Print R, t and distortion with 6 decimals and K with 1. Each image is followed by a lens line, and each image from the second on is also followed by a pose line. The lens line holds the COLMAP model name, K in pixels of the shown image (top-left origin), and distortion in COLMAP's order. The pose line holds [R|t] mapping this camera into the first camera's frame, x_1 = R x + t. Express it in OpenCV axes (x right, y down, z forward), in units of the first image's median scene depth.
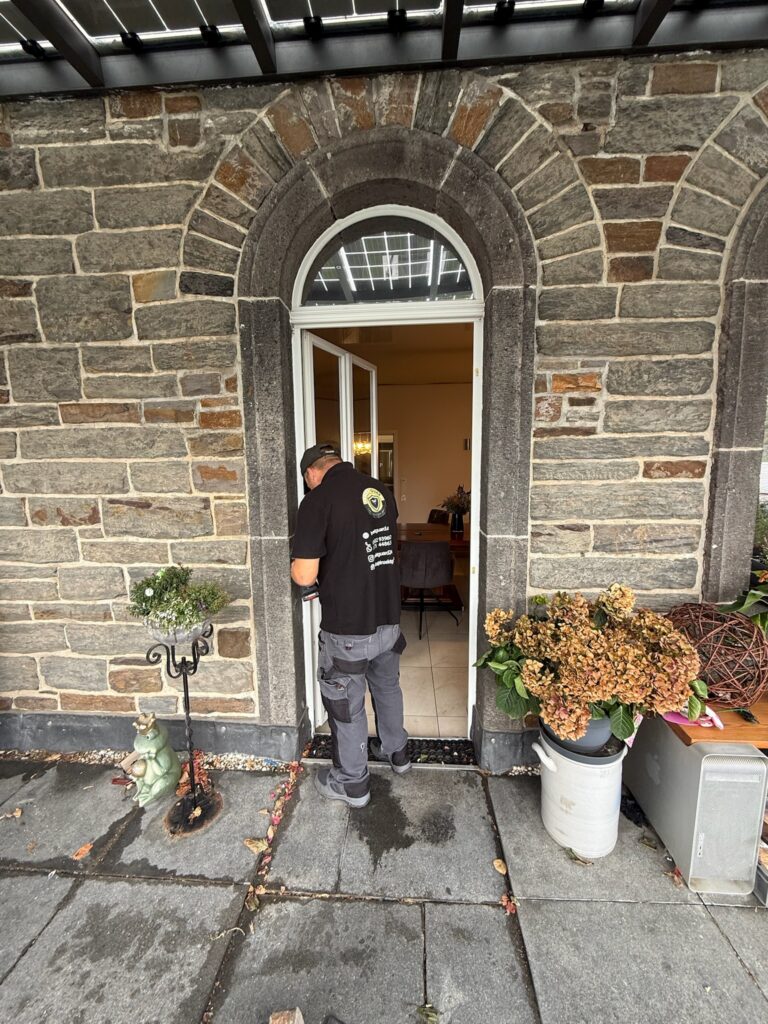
lens RADIAL K [[405.5, 0, 383.3], [0, 405.5, 504.2], [0, 0, 1]] dist [-0.000914, 0.000133]
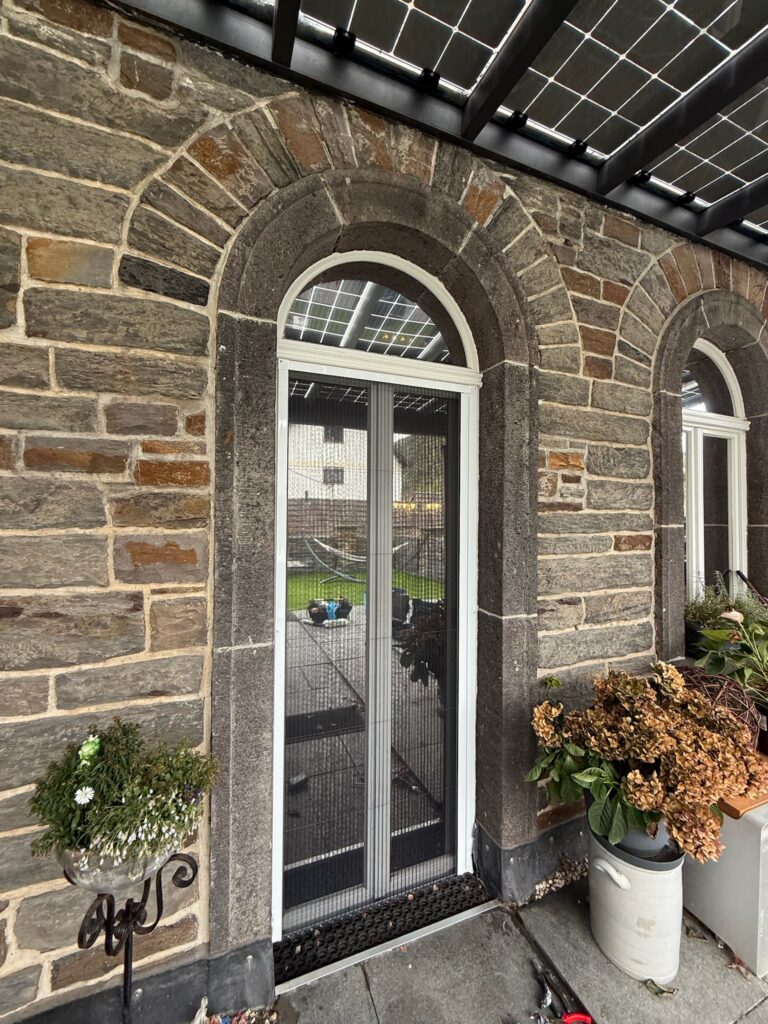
lens RADIAL K [[405.5, 0, 383.3], [0, 405.5, 504.2], [0, 0, 1]] dist [-0.000914, 0.000133]
pose [[0.903686, 0.030551, 0.427104, -0.389342], [0.026225, 0.991630, -0.126419, -0.066929], [-0.427391, 0.125444, 0.895322, 0.270209]]
